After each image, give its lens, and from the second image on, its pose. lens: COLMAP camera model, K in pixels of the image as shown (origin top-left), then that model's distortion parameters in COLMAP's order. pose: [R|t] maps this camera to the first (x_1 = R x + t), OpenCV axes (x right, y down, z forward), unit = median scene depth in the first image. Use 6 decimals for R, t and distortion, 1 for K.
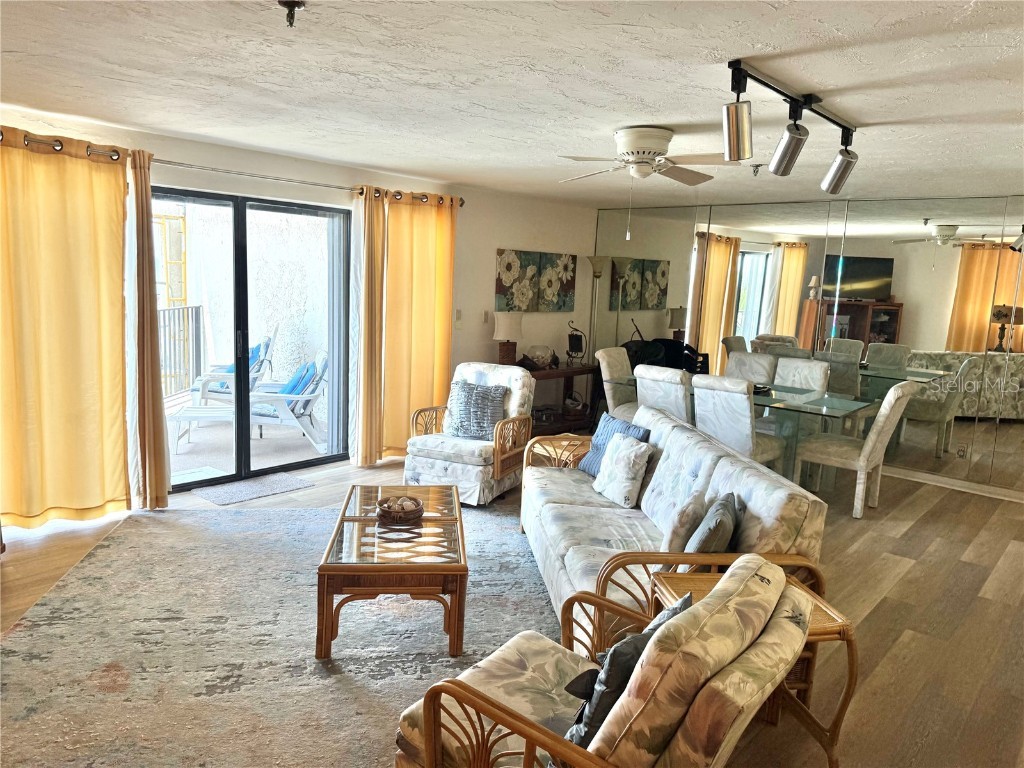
lens RADIAL K [[707.6, 0, 512.0], [0, 707.6, 384.0], [0, 0, 1]] dist [0.067604, -0.077703]
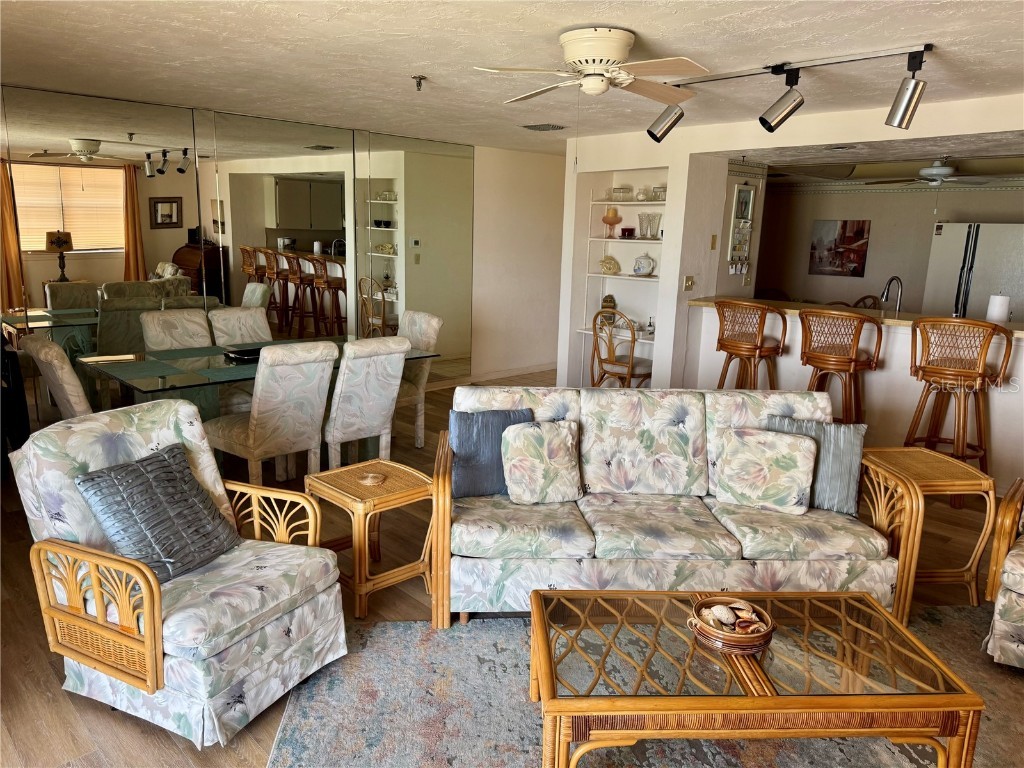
lens RADIAL K [[707.6, 0, 512.0], [0, 707.6, 384.0], [0, 0, 1]] dist [0.067604, -0.077703]
pose [[0.081590, -0.247244, 0.965512, -0.471177], [0.139455, 0.962044, 0.234571, -0.123905], [-0.986861, 0.115507, 0.112973, 0.738937]]
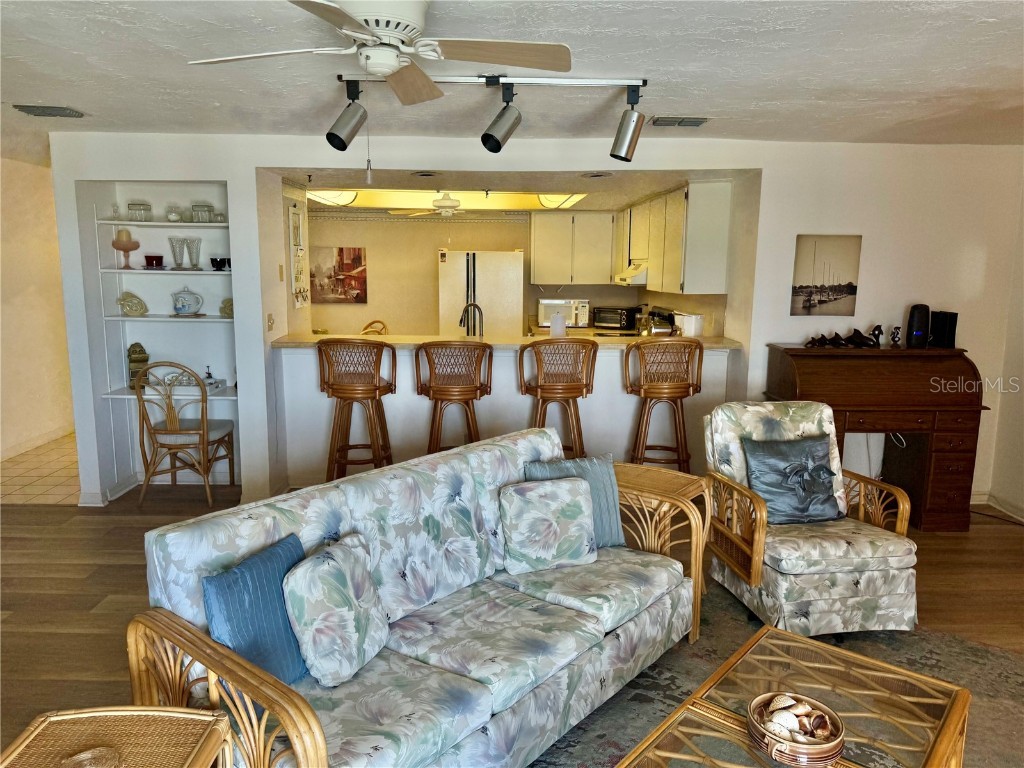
lens RADIAL K [[707.6, 0, 512.0], [0, 707.6, 384.0], [0, 0, 1]] dist [0.067604, -0.077703]
pose [[-0.673531, -0.165811, 0.720322, -0.228928], [0.083271, 0.951290, 0.296840, -0.148519], [-0.734454, 0.259913, -0.626915, 0.947350]]
